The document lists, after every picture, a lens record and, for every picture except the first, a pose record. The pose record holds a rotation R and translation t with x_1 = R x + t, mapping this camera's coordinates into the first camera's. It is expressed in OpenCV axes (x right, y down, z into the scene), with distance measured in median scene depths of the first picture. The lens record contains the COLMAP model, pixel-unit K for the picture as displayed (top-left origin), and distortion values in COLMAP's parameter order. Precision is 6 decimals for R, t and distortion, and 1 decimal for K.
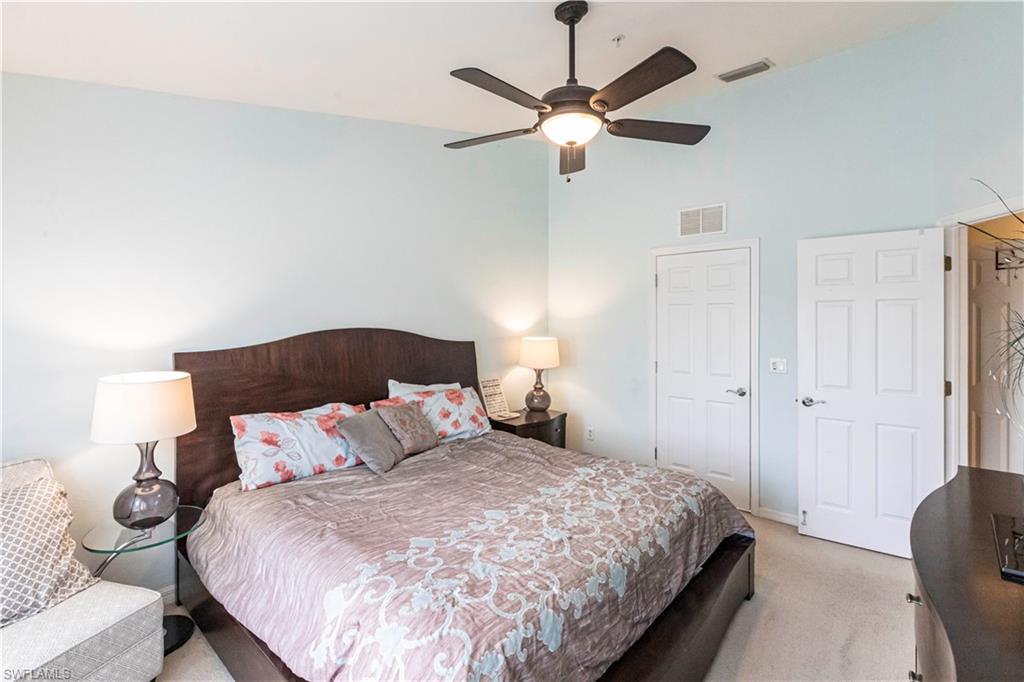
lens RADIAL K [[455.8, 0, 517.3], [0, 455.8, 327.8], [0, 0, 1]] dist [-0.001367, -0.000104]
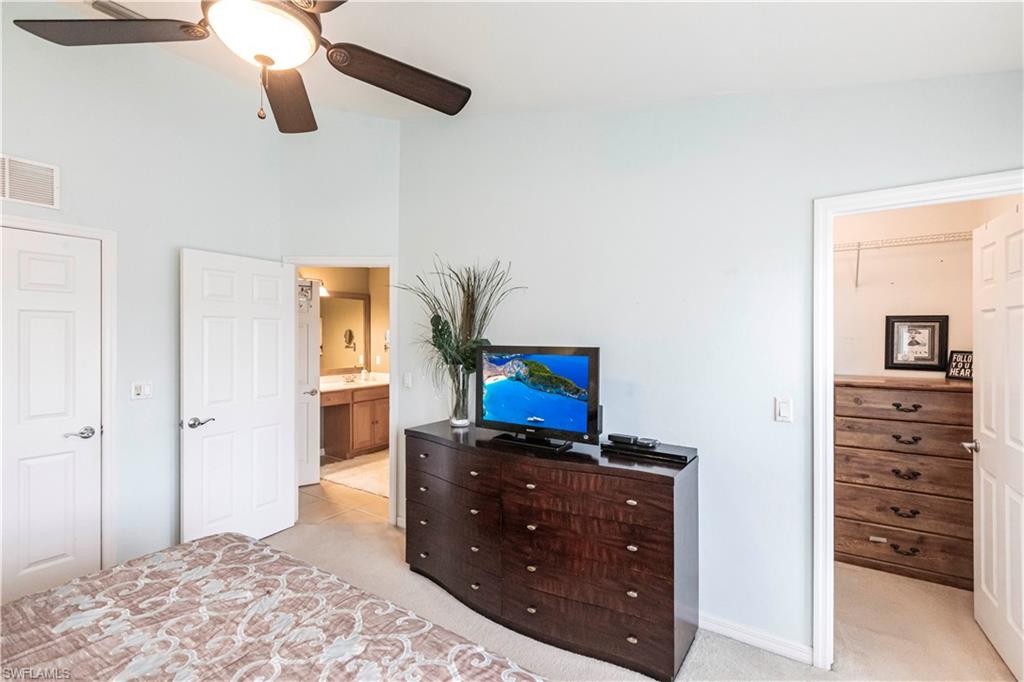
lens RADIAL K [[439.6, 0, 512.0], [0, 439.6, 341.0], [0, 0, 1]] dist [-0.000613, -0.000061]
pose [[-0.099195, -0.007185, 0.995042, -0.476524], [0.010626, 0.999909, 0.008279, -0.010384], [-0.995011, 0.011394, -0.099110, 0.645403]]
